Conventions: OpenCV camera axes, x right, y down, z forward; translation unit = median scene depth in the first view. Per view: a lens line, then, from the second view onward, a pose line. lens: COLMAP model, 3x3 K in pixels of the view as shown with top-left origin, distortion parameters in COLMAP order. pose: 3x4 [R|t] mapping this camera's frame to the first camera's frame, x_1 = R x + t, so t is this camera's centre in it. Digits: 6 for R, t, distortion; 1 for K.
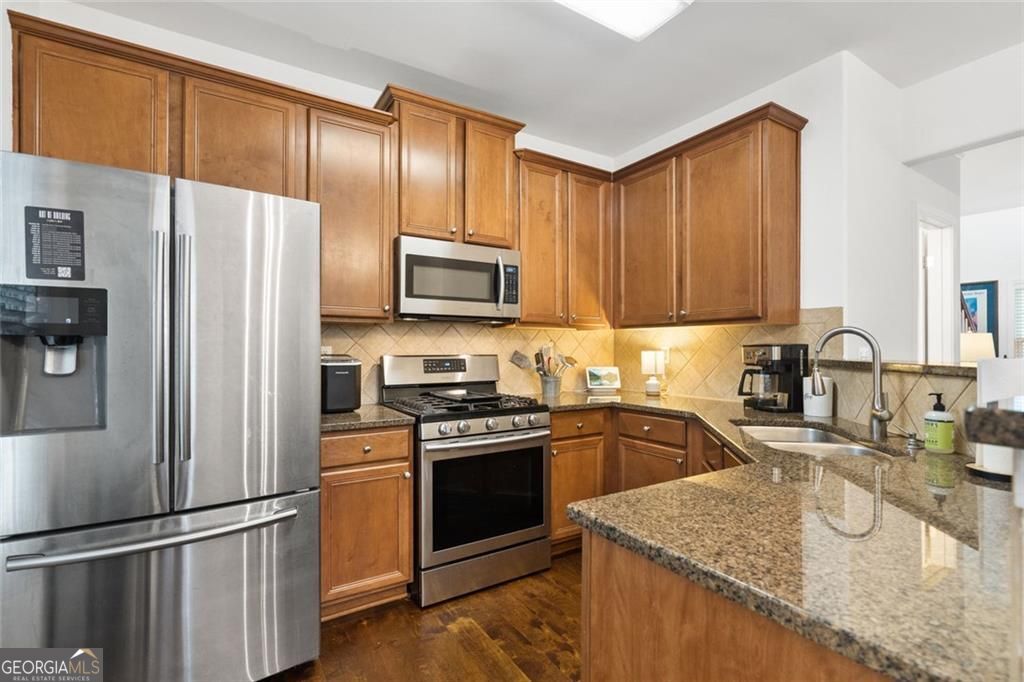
lens RADIAL K [[474.0, 0, 512.0], [0, 474.0, 341.0], [0, 0, 1]] dist [0.001746, 0.000095]
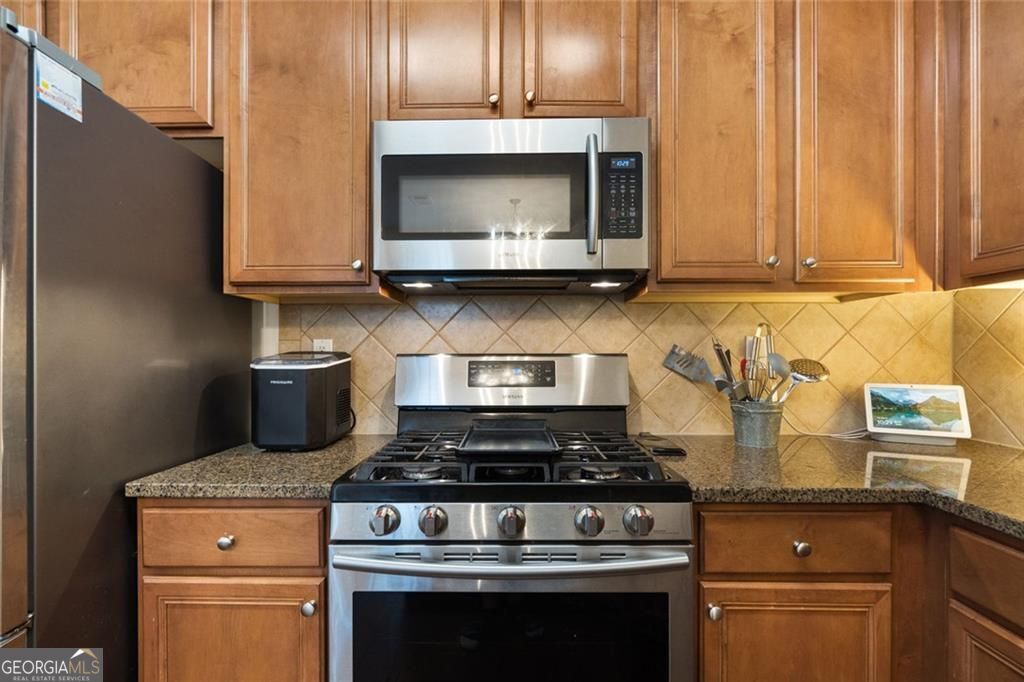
lens RADIAL K [[468.6, 0, 512.5], [0, 468.6, 351.4], [0, 0, 1]] dist [-0.000988, -0.000006]
pose [[0.835456, -0.005002, -0.549534, 0.143367], [0.009527, 0.999940, 0.005383, 0.023257], [0.549474, -0.009732, 0.835454, 0.535510]]
